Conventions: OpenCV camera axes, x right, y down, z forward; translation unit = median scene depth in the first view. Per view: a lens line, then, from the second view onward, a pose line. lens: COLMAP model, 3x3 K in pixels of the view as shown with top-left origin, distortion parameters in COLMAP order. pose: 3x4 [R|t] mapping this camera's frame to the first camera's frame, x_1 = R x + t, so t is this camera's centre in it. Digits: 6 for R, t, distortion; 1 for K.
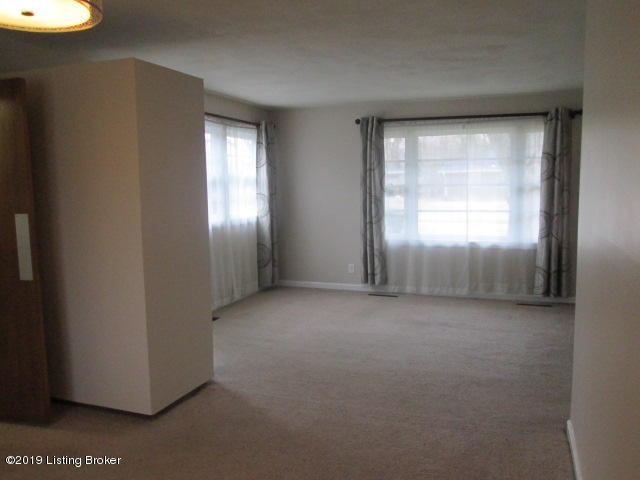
lens RADIAL K [[525.8, 0, 315.9], [0, 525.8, 235.3], [0, 0, 1]] dist [-0.026622, 0.027642]
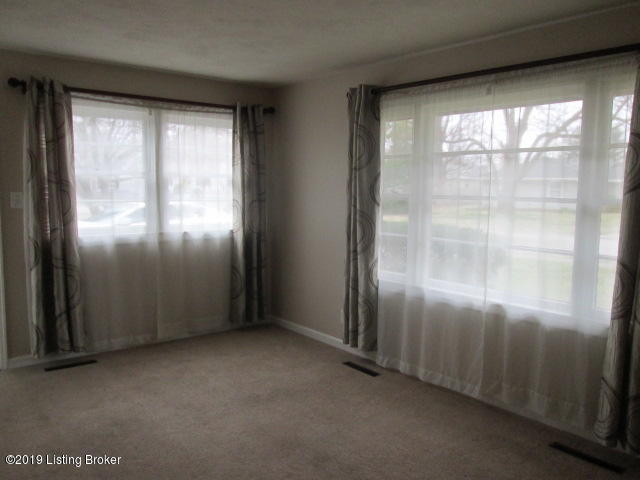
lens RADIAL K [[525.8, 0, 317.0], [0, 525.8, 241.6], [0, 0, 1]] dist [-0.026622, 0.027642]
pose [[0.868569, 0.076129, -0.489686, 0.380850], [-0.075653, 0.996917, 0.020799, -0.046837], [0.489759, 0.018980, 0.871651, 0.422377]]
